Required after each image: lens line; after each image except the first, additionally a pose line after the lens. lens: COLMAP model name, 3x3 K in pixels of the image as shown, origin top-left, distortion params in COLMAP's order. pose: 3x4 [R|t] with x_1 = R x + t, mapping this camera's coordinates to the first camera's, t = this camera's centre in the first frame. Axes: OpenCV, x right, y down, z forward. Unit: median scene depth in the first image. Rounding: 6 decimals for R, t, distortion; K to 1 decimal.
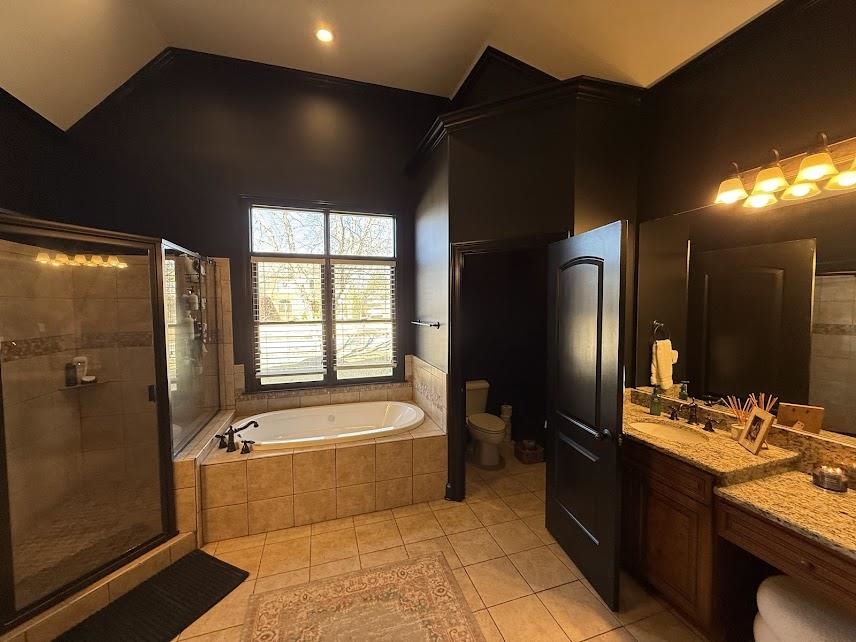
lens RADIAL K [[340.8, 0, 425.1], [0, 340.8, 320.2], [0, 0, 1]] dist [0.002241, 0.000348]
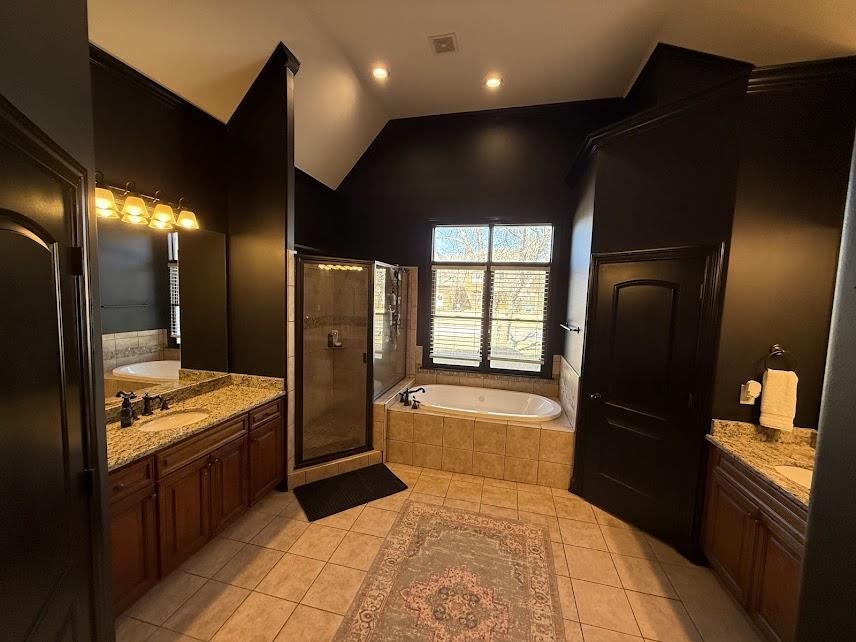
lens RADIAL K [[340.8, 0, 427.0], [0, 340.8, 321.1], [0, 0, 1]] dist [0.002241, 0.000348]
pose [[0.855719, 0.077478, -0.511608, 0.205894], [-0.062215, 0.996959, 0.046919, -0.040706], [0.513688, -0.008319, 0.857937, -0.176889]]
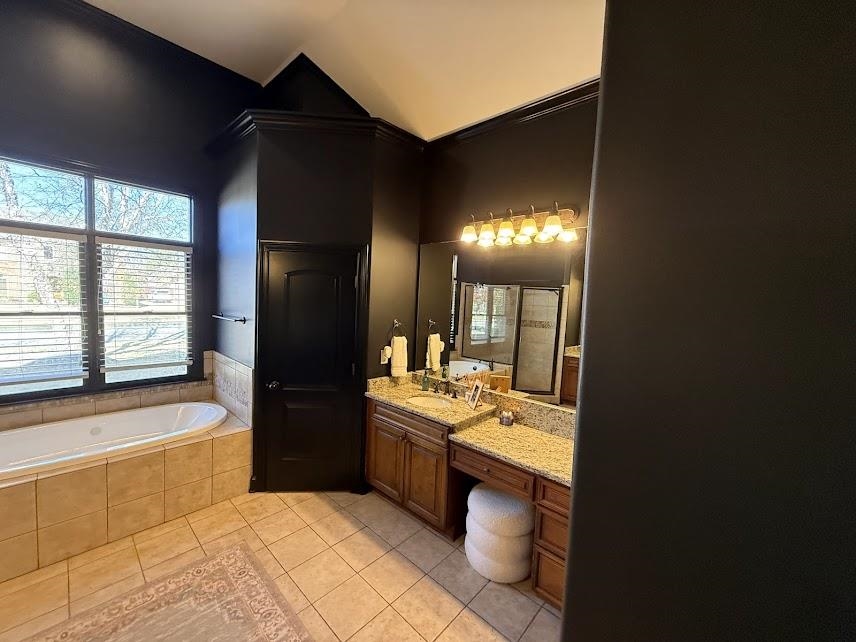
lens RADIAL K [[340.8, 0, 424.5], [0, 340.8, 320.7], [0, 0, 1]] dist [0.002241, 0.000348]
pose [[0.870304, 0.009740, 0.492419, 0.007727], [-0.025795, 0.999334, 0.025824, -0.027277], [-0.491840, -0.035176, 0.869975, -0.134748]]
